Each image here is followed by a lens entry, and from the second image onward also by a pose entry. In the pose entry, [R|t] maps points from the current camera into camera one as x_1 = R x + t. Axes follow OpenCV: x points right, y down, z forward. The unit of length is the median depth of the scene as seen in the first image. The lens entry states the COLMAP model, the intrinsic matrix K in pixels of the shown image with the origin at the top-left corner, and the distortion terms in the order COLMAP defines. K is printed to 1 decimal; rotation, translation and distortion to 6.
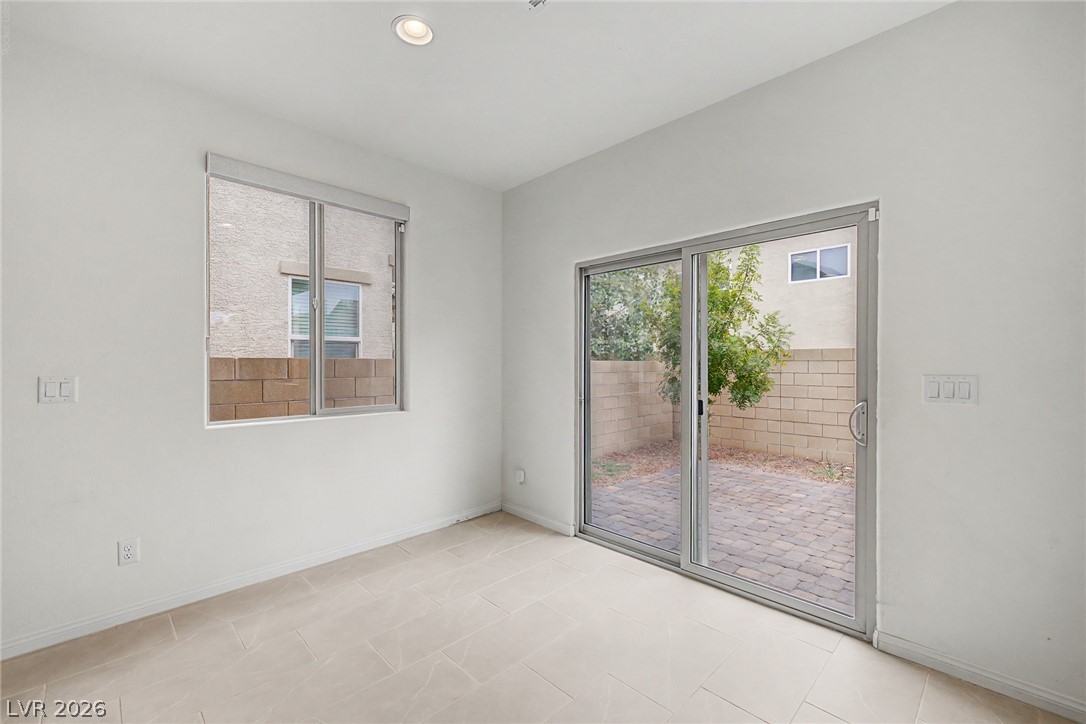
lens RADIAL K [[453.8, 0, 540.3], [0, 453.8, 361.8], [0, 0, 1]] dist [0.002160, 0.000233]
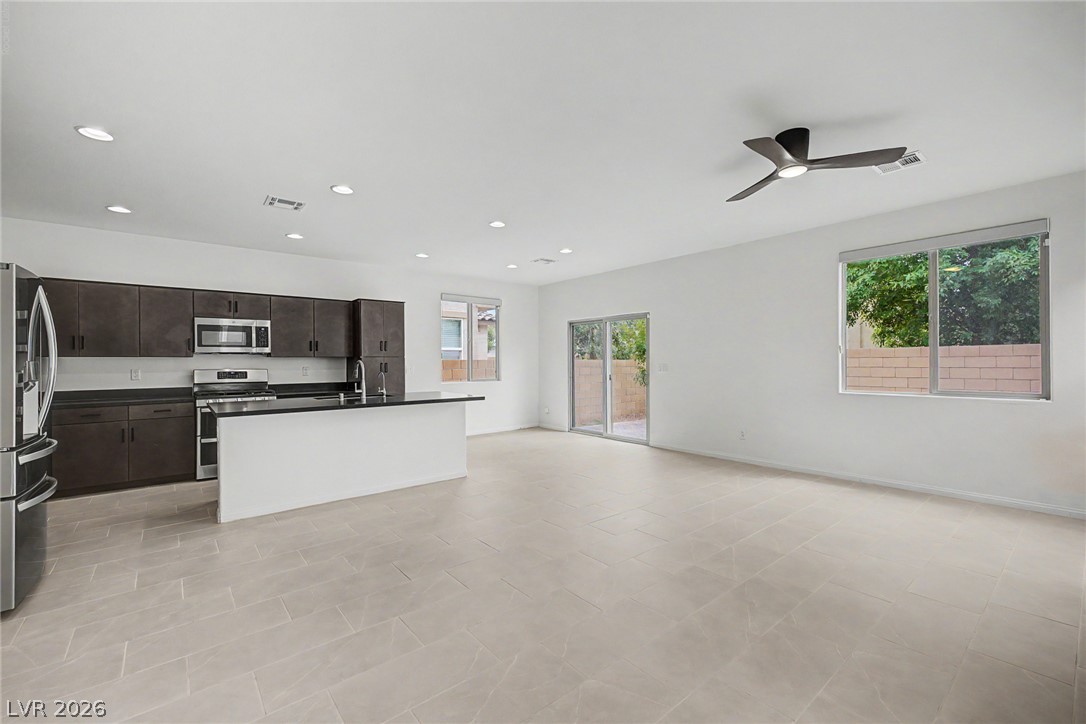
lens RADIAL K [[453.8, 0, 540.3], [0, 453.8, 361.8], [0, 0, 1]] dist [0.002160, 0.000233]
pose [[0.995494, -0.005491, -0.094664, 0.161153], [0.005797, 0.999979, 0.002953, -0.003378], [0.094646, -0.003488, 0.995505, -1.462336]]
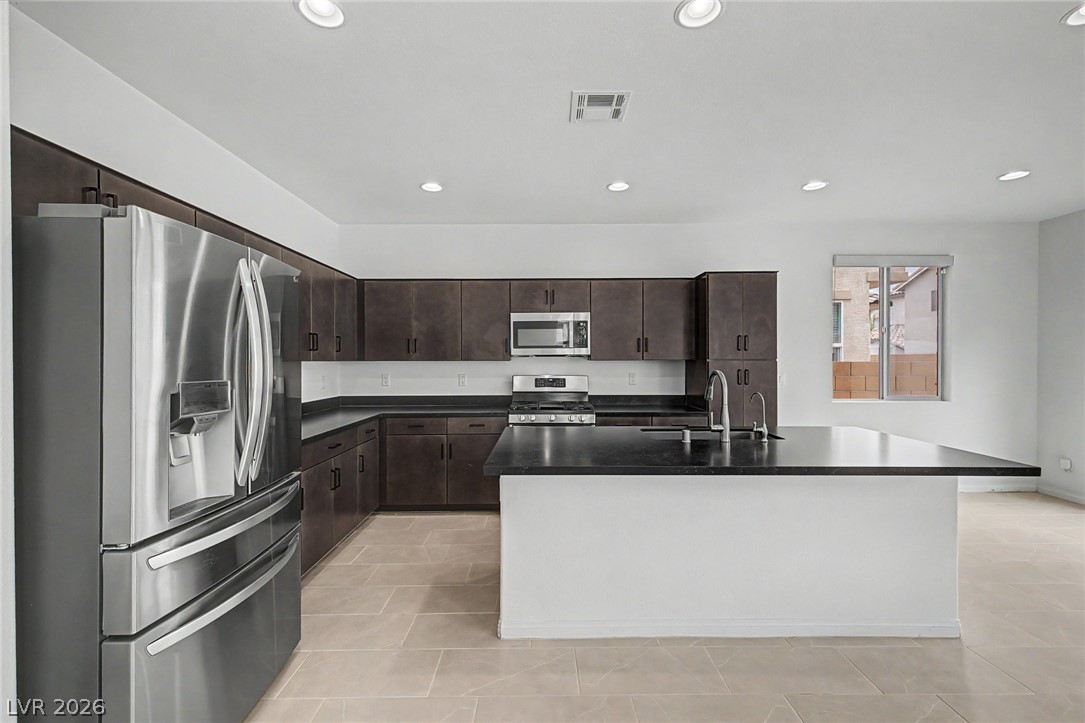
lens RADIAL K [[453.4, 0, 539.8], [0, 453.4, 361.3], [0, 0, 1]] dist [0.002160, 0.000233]
pose [[0.708882, 0.001580, -0.705325, -0.198070], [0.003812, 0.999974, 0.006072, -0.028101], [0.705316, -0.006993, 0.708858, -0.879917]]
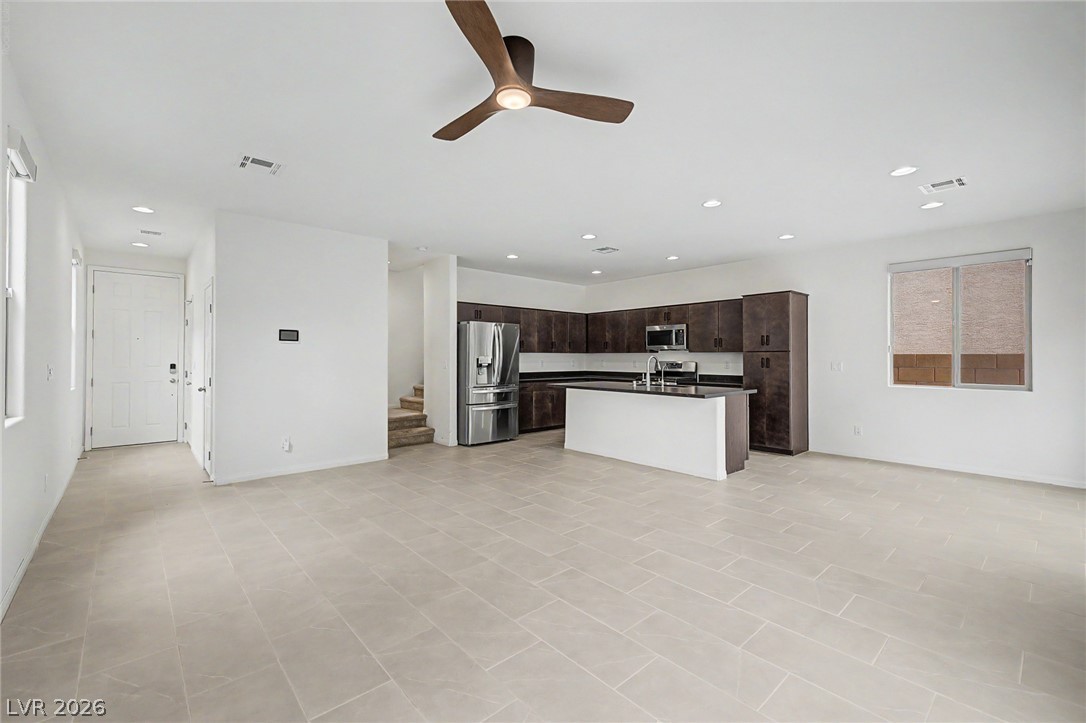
lens RADIAL K [[457.5, 0, 541.6], [0, 457.5, 350.8], [0, 0, 1]] dist [-0.000114, 0.000019]
pose [[-0.051727, -0.013826, -0.998566, 1.225219], [0.002387, 0.999900, -0.013968, -0.001698], [0.998658, -0.003106, -0.051688, -0.447776]]
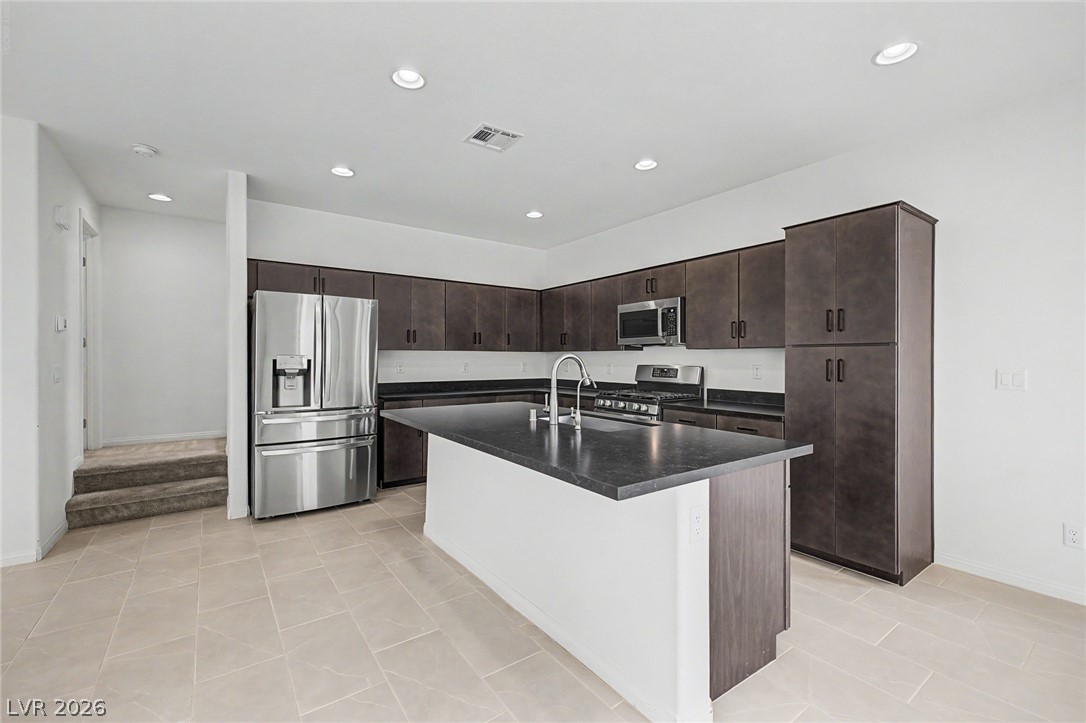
lens RADIAL K [[461.3, 0, 544.9], [0, 461.3, 356.5], [0, 0, 1]] dist [0.004804, 0.000139]
pose [[-0.156024, -0.003001, -0.987749, 0.246831], [0.002168, 0.999992, -0.003381, 0.000140], [0.987751, -0.002669, -0.156016, -0.031529]]
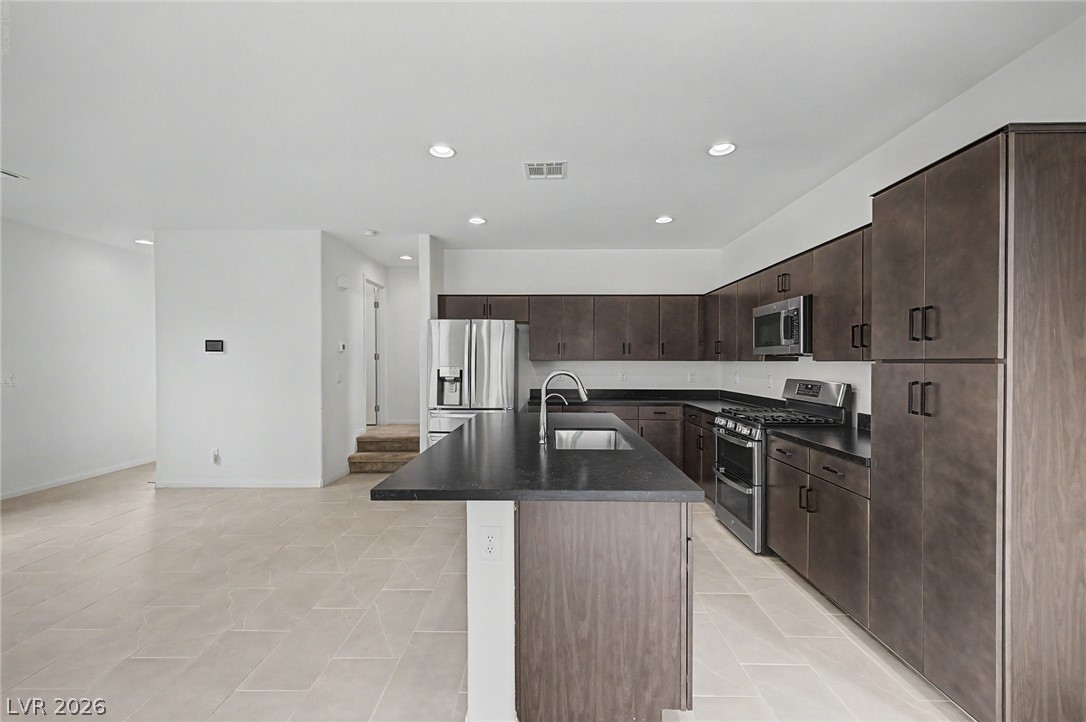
lens RADIAL K [[459.9, 0, 540.7], [0, 459.9, 361.3], [0, 0, 1]] dist [0.004588, 0.000348]
pose [[-0.716471, 0.000296, -0.697617, 0.058300], [0.001441, 0.999998, -0.001055, -0.021847], [0.697616, -0.001762, -0.716470, 0.436148]]
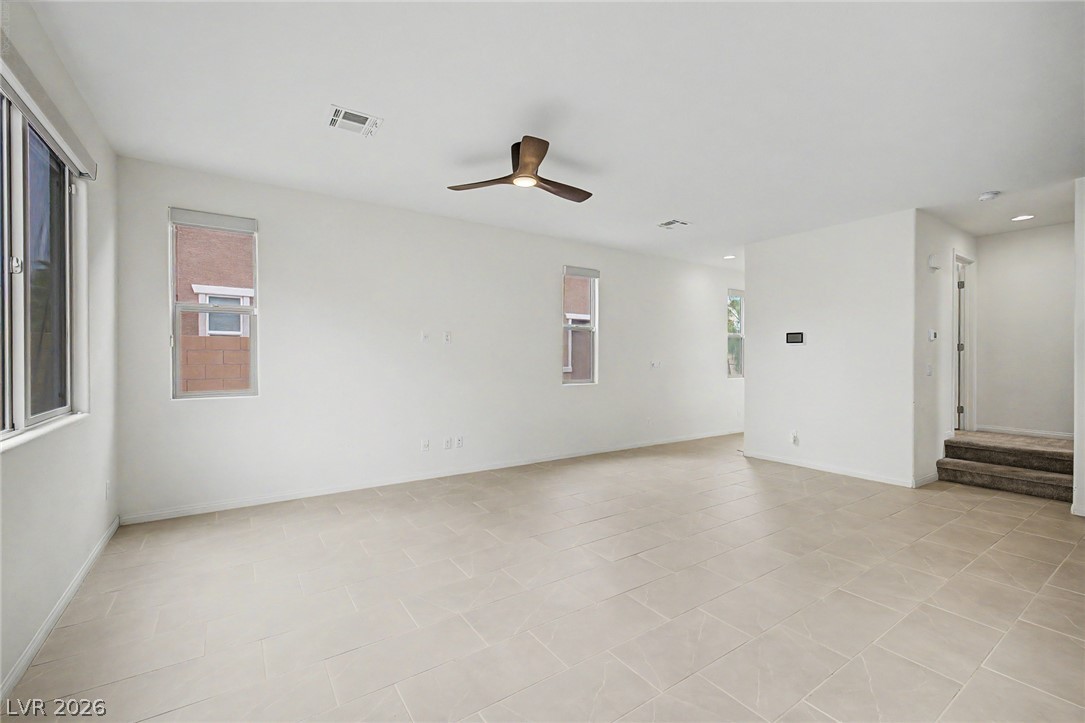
lens RADIAL K [[459.5, 0, 540.2], [0, 459.5, 361.8], [0, 0, 1]] dist [0.004588, 0.000348]
pose [[-0.981934, -0.006414, 0.189114, 0.354889], [-0.005215, 0.999963, 0.006832, 0.004012], [-0.189151, 0.005723, -0.981931, 0.427471]]
